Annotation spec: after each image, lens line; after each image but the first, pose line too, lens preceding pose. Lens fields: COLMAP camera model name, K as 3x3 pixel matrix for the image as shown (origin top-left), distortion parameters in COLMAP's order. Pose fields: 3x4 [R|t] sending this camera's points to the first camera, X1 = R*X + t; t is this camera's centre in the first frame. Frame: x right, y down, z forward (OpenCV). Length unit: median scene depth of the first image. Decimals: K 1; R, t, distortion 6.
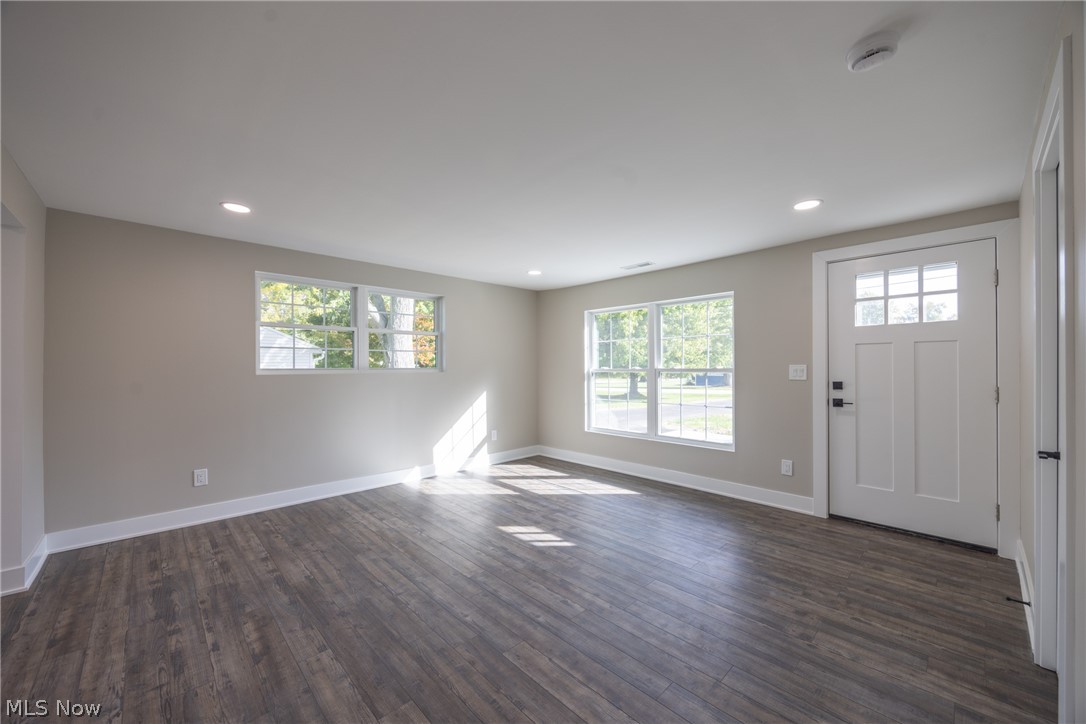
lens RADIAL K [[388.3, 0, 605.1], [0, 388.3, 367.2], [0, 0, 1]] dist [-0.000967, 0.000047]
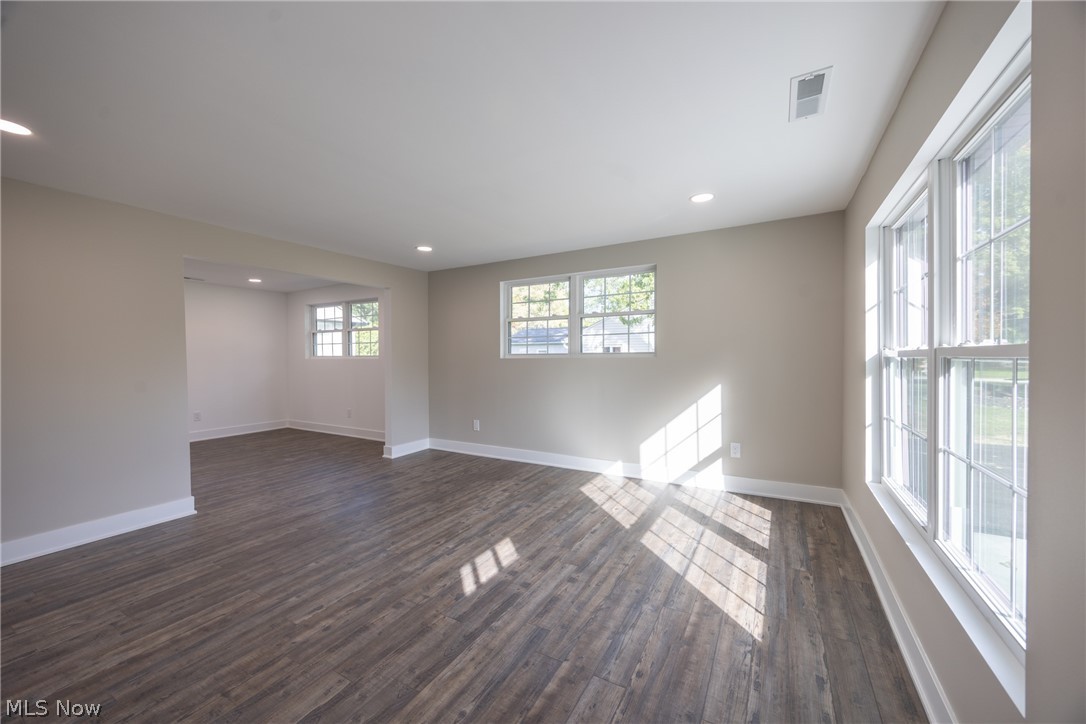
lens RADIAL K [[434.5, 0, 535.6], [0, 434.5, 359.9], [0, 0, 1]] dist [-0.001062, 0.000003]
pose [[0.198572, 0.009424, -0.980041, 0.647700], [0.010593, 0.999875, 0.011761, 0.008282], [0.980029, -0.012717, 0.198448, 0.848197]]
